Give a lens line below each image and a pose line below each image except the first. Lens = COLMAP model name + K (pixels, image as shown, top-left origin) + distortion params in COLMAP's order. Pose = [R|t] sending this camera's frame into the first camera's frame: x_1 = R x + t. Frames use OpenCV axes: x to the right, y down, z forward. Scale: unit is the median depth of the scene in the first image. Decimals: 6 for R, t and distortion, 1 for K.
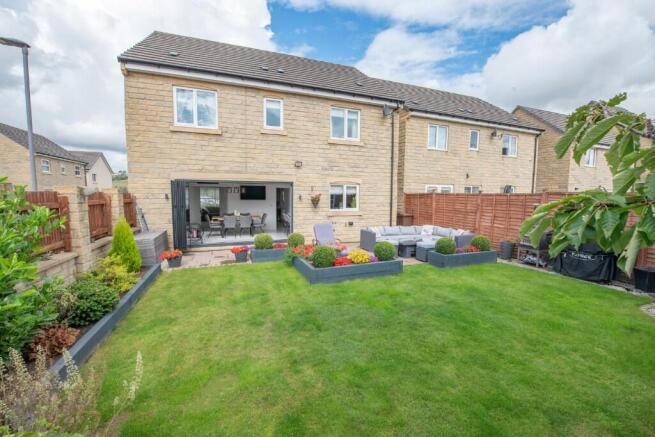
lens RADIAL K [[259.9, 0, 325.4], [0, 259.9, 220.2], [0, 0, 1]] dist [-0.018335, -0.000476]
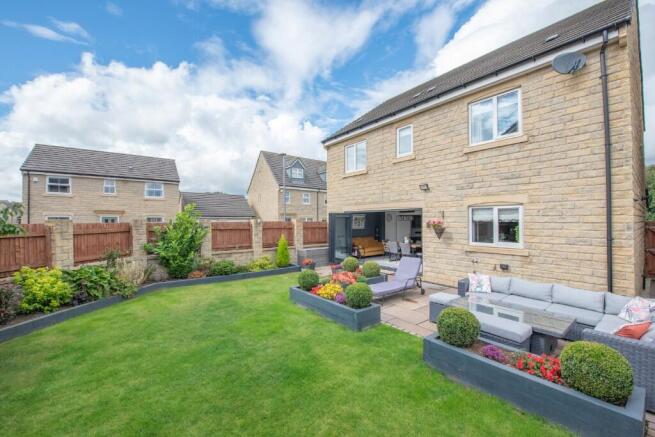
lens RADIAL K [[259.9, 0, 327.4], [0, 259.9, 217.5], [0, 0, 1]] dist [-0.018335, -0.000476]
pose [[0.298838, -0.018360, -0.954127, 0.579703], [-0.084653, 0.995363, -0.045667, -0.043538], [0.950542, 0.094417, 0.295898, 0.404333]]
